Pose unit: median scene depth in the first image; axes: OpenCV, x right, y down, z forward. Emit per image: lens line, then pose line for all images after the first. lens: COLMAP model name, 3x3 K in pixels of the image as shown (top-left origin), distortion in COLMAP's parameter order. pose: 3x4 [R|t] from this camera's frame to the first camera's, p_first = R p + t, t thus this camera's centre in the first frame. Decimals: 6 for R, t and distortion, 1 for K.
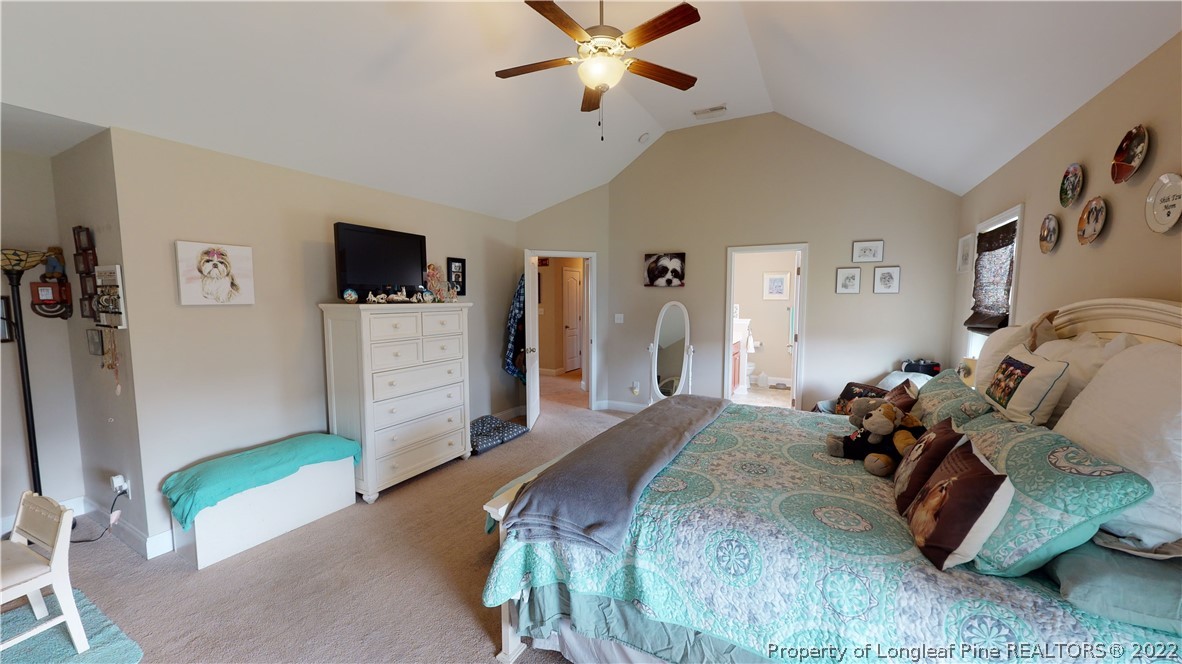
lens RADIAL K [[436.6, 0, 593.3], [0, 436.6, 333.3], [0, 0, 1]] dist [-0.013551, -0.000195]
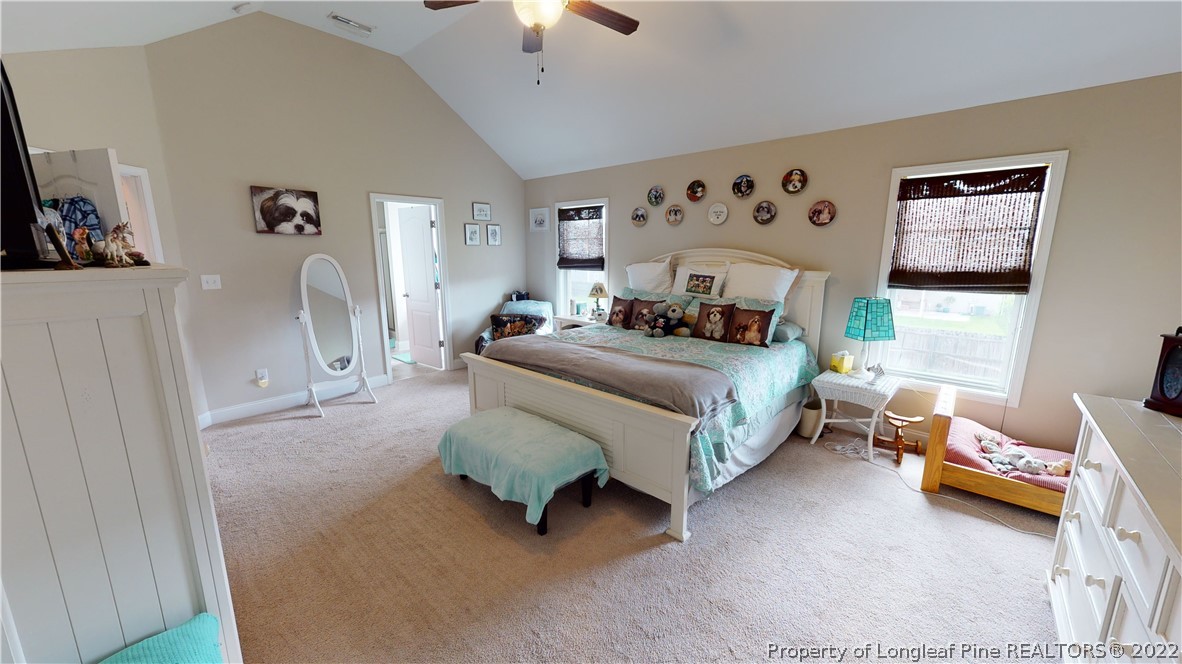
lens RADIAL K [[436.6, 0, 594.3], [0, 436.6, 334.1], [0, 0, 1]] dist [-0.013551, -0.000195]
pose [[0.206992, -0.189318, 0.959851, -0.491720], [0.078256, 0.981159, 0.176645, -0.029866], [-0.975208, 0.038550, 0.217907, 0.341385]]
